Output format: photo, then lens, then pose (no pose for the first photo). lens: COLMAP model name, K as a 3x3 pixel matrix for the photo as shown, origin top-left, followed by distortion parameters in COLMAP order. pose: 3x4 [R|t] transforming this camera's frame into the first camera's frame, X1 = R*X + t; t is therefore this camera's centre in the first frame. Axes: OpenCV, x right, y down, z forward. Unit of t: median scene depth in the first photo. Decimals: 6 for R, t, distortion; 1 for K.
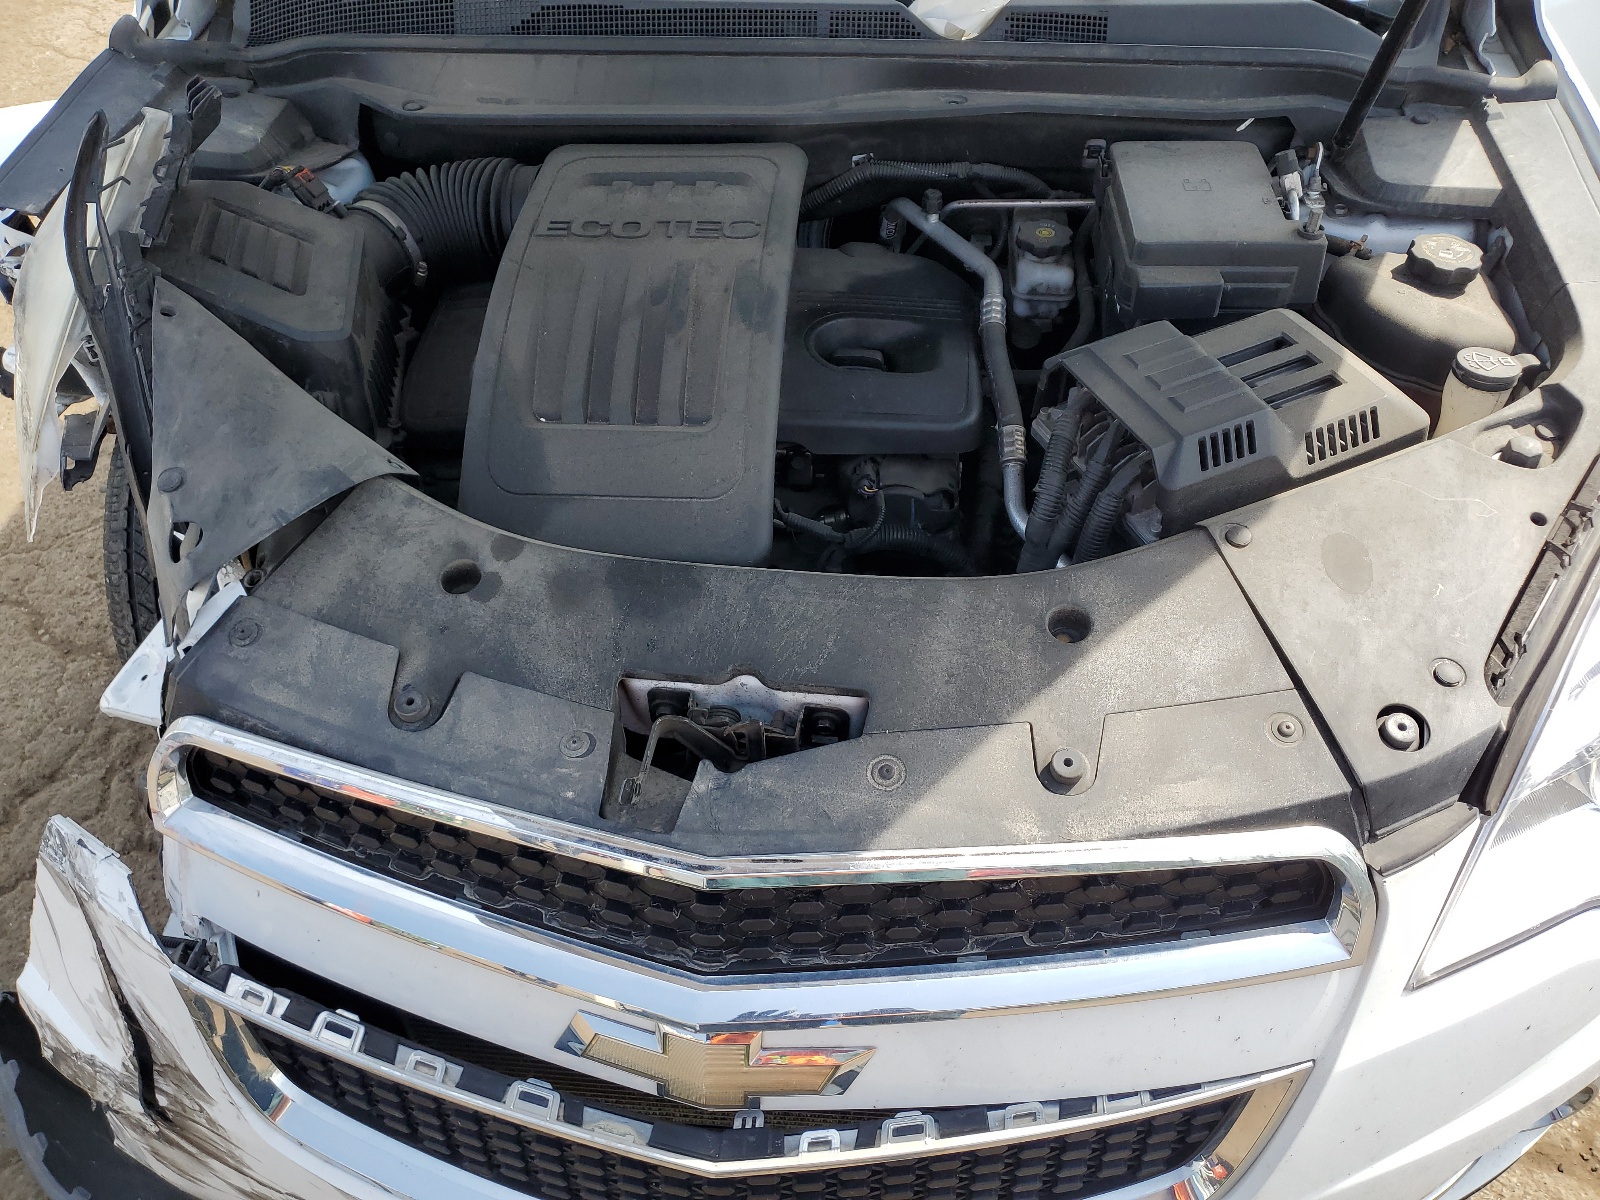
lens RADIAL K [[1253.2, 0, 810.8], [0, 1253.2, 598.5], [0, 0, 1]] dist [0.002918, 0.008667]
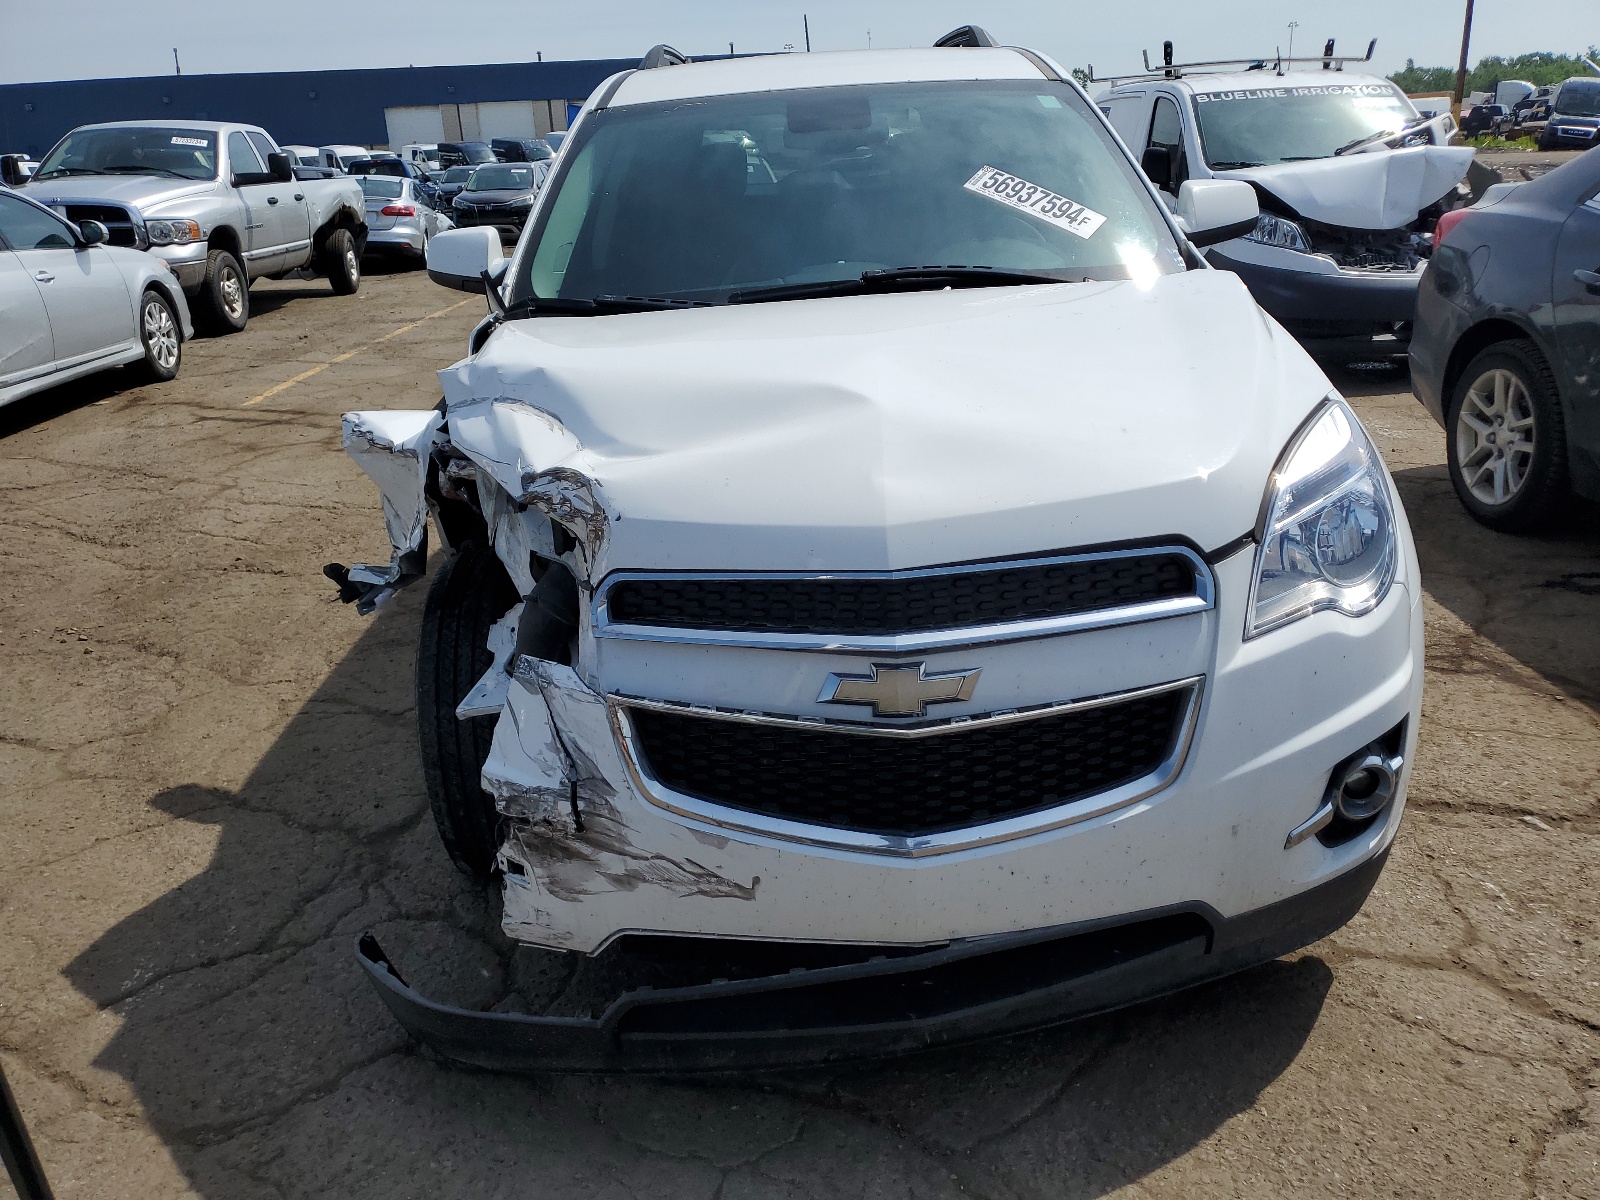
lens RADIAL K [[1253.2, 0, 810.8], [0, 1253.2, 598.5], [0, 0, 1]] dist [0.002918, 0.008667]
pose [[0.994851, -0.074424, 0.068788, -0.298438], [0.096020, 0.909309, -0.404891, 0.878898], [-0.032416, 0.409411, 0.911774, -0.720477]]
